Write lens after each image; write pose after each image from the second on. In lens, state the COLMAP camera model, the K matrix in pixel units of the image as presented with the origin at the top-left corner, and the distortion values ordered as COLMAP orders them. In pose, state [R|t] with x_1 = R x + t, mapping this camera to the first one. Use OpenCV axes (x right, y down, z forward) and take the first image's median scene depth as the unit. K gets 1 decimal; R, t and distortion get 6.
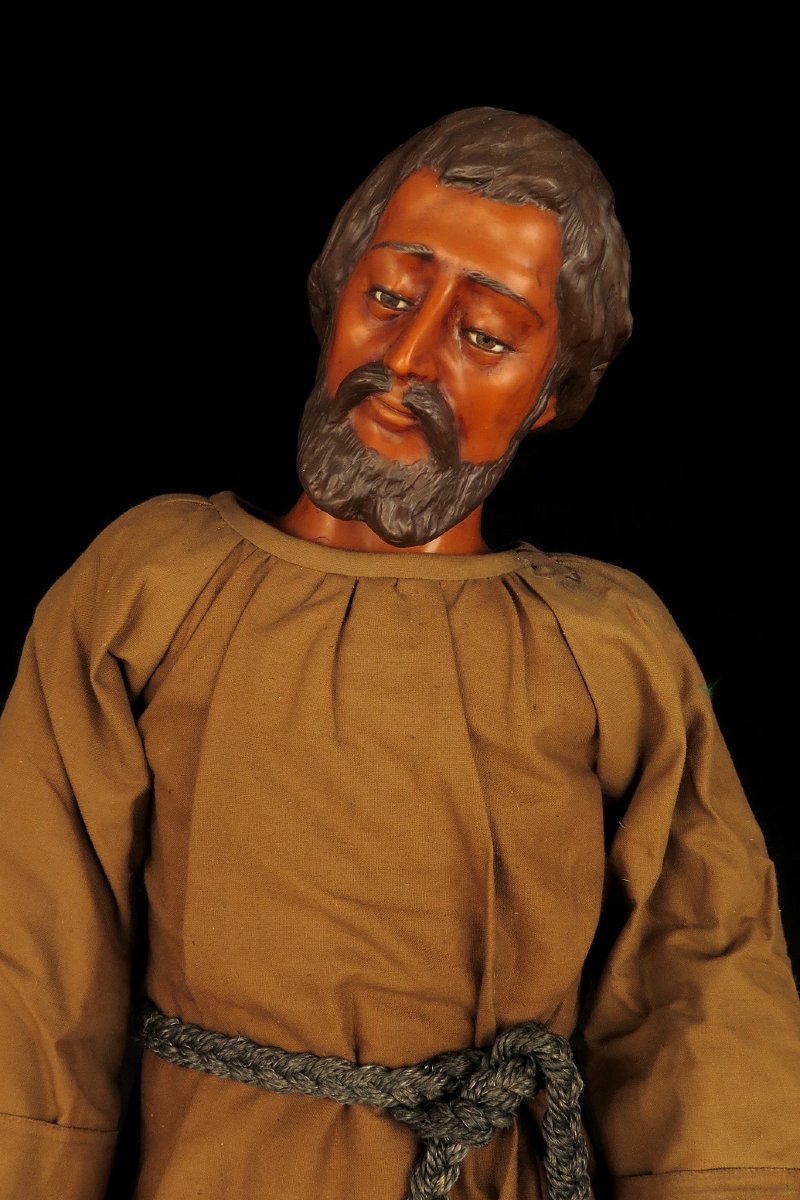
lens RADIAL K [[1265.6, 0, 400.2], [0, 1265.6, 585.0], [0, 0, 1]] dist [-0.019978, -0.028716]
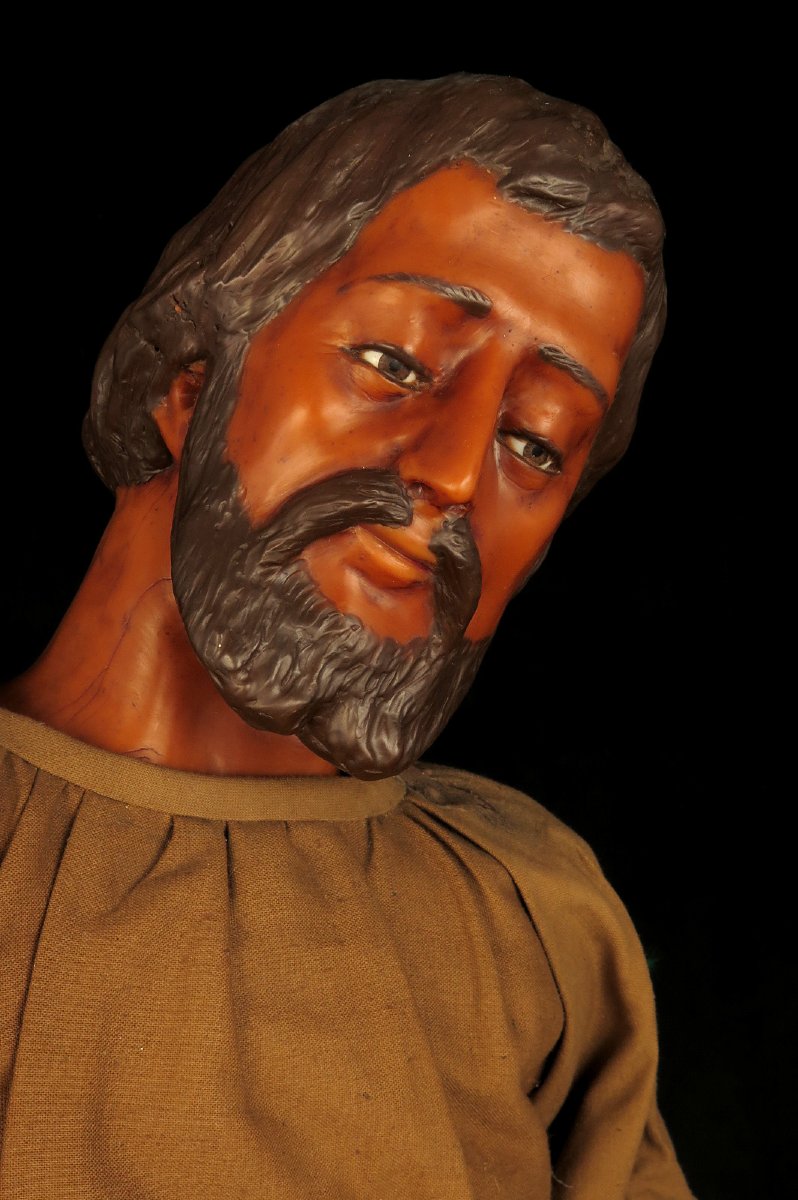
lens RADIAL K [[1847.1, 0, 399.0], [0, 1847.1, 600.0], [0, 0, 1]] dist [-0.075343, -0.045773]
pose [[0.812788, 0.032103, 0.581674, -0.487340], [-0.011803, 0.999183, -0.038653, -0.079897], [-0.582439, 0.024551, 0.812503, 0.285521]]
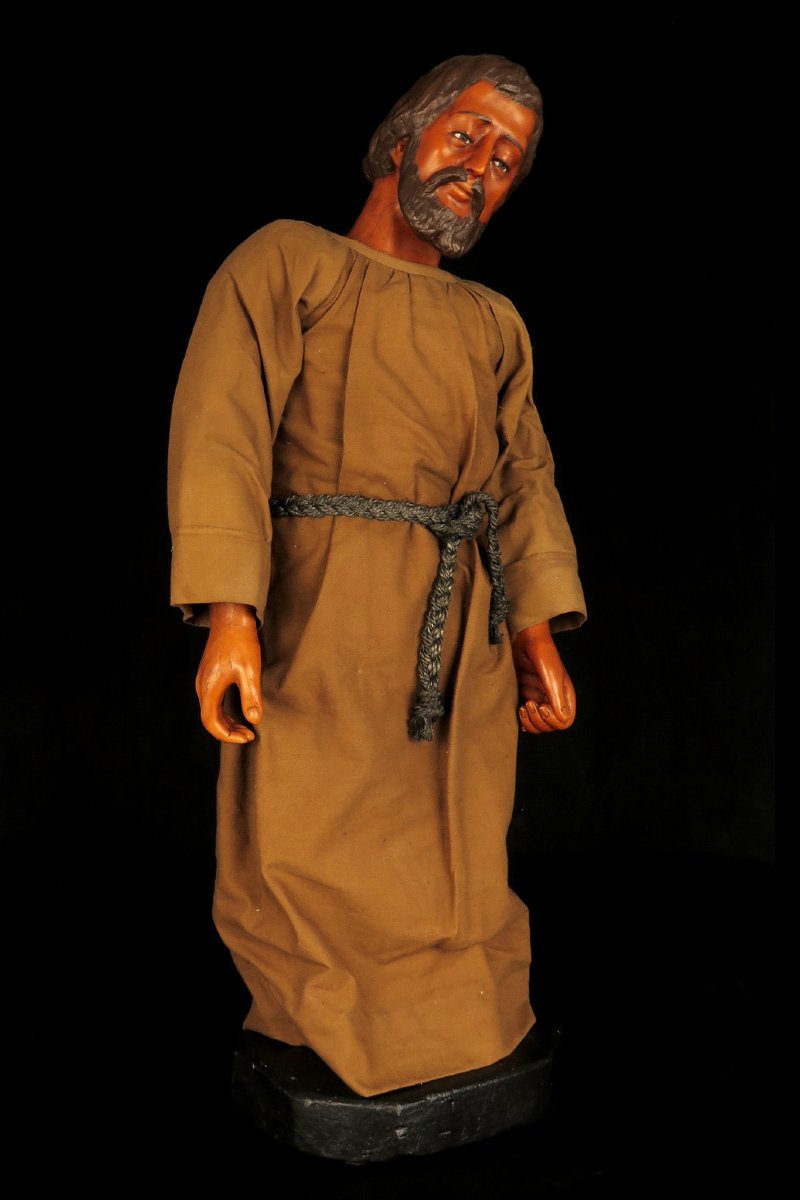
lens RADIAL K [[1354.7, 0, 373.5], [0, 1354.7, 571.1], [0, 0, 1]] dist [-0.013094, -0.000139]
pose [[0.824616, 0.008338, 0.565631, -1.366787], [-0.049416, 0.997131, 0.057344, 0.365686], [-0.563530, -0.075238, 0.822662, -0.818866]]
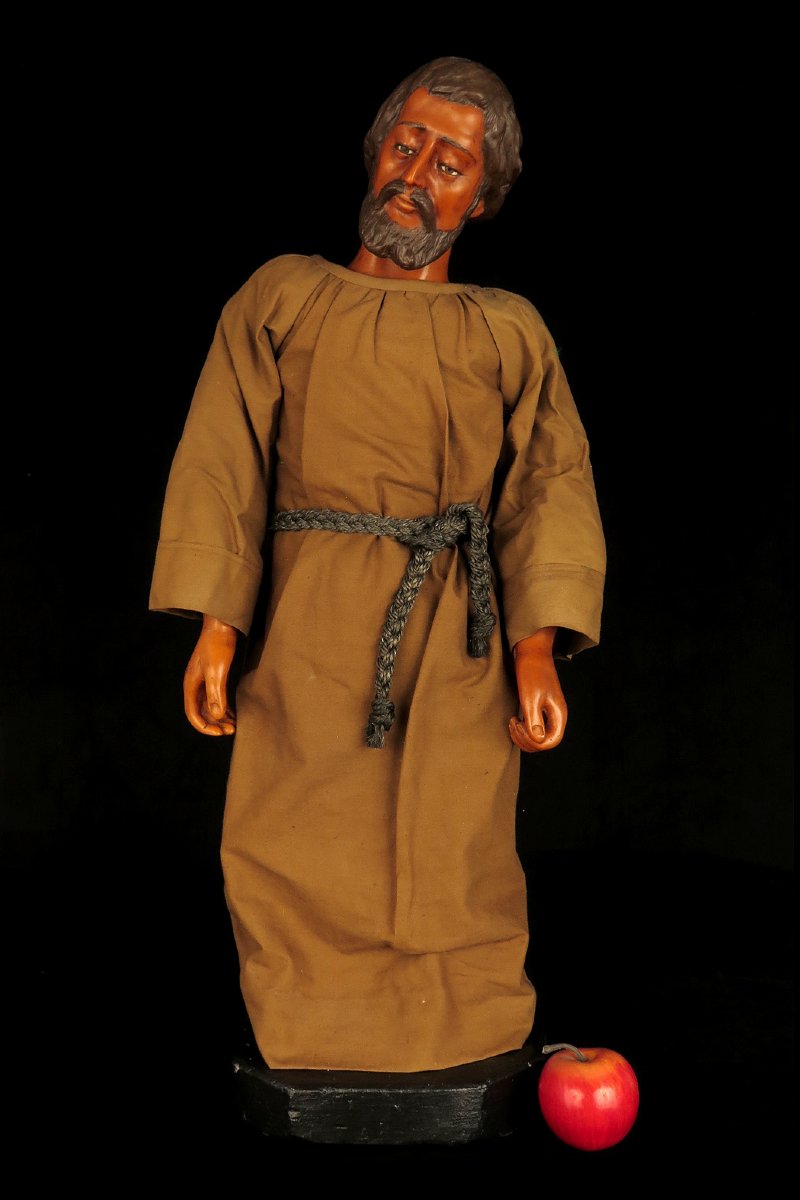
lens RADIAL K [[1246.3, 0, 400.0], [0, 1246.3, 600.0], [0, 0, 1]] dist [-0.000977, -0.027919]
pose [[0.999848, 0.016293, 0.006259, -0.016603], [-0.016816, 0.995294, 0.095428, 0.318284], [-0.004675, -0.095519, 0.995417, -1.123632]]
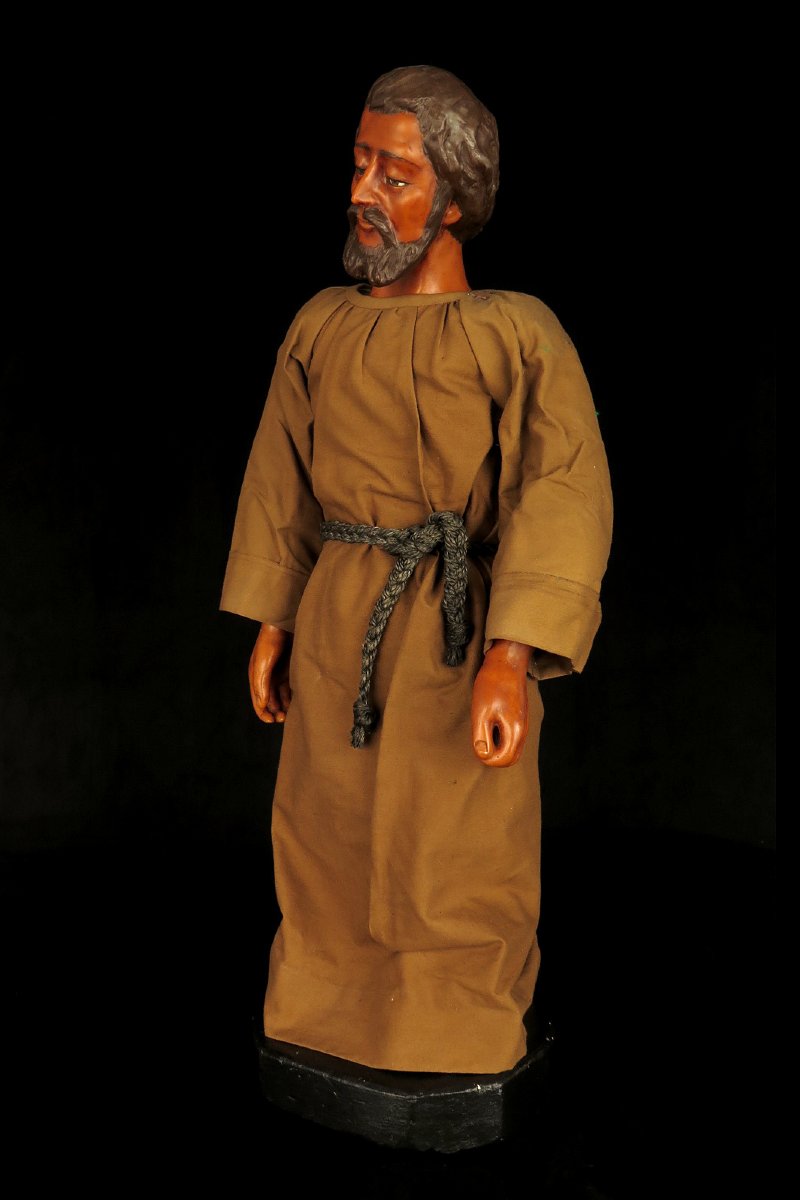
lens RADIAL K [[1008.9, 0, 365.6], [0, 1008.9, 592.8], [0, 0, 1]] dist [-0.006672, -0.000432]
pose [[0.844907, 0.026295, -0.534267, 0.915957], [0.031802, 0.994555, 0.099241, 0.318125], [0.533968, -0.100840, 0.839470, -0.523732]]
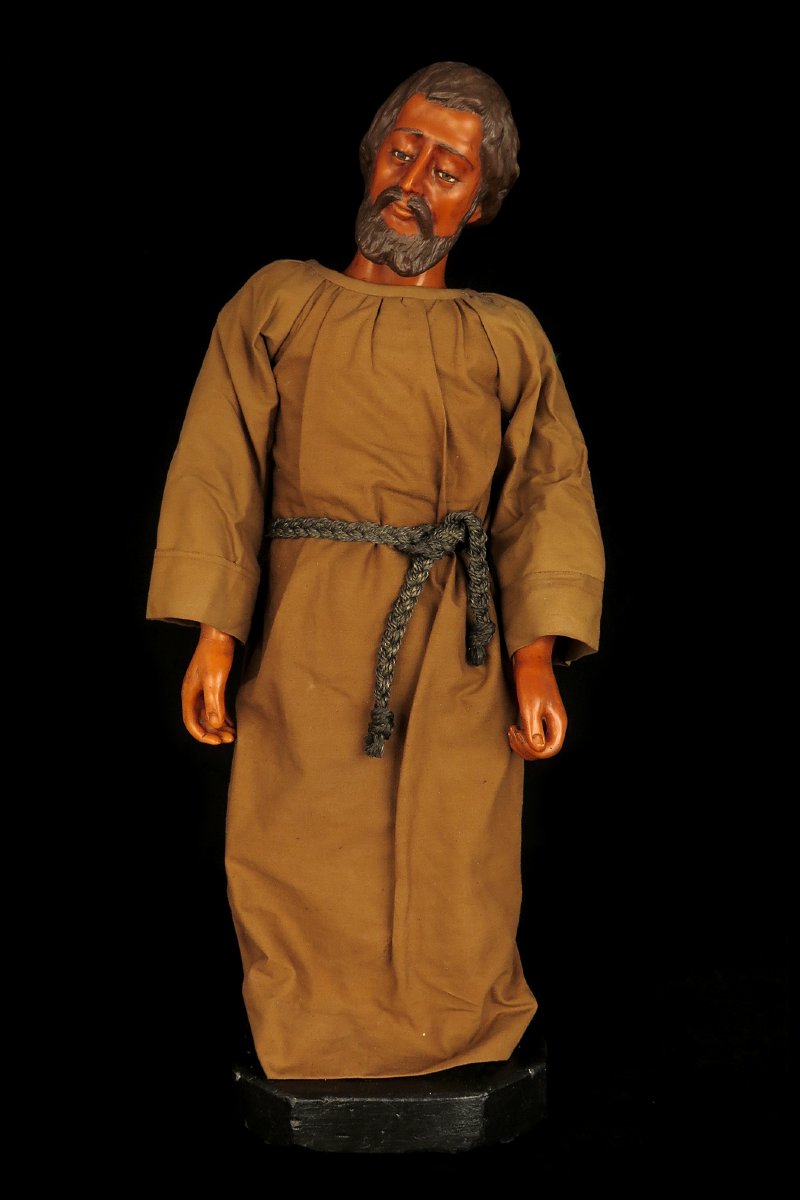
lens RADIAL K [[1246.3, 0, 400.0], [0, 1246.3, 600.0], [0, 0, 1]] dist [-0.000977, -0.027919]
pose [[0.999835, 0.011146, 0.014315, -0.031486], [-0.012664, 0.993769, 0.110735, 0.271991], [-0.012991, -0.110898, 0.993747, -1.112630]]
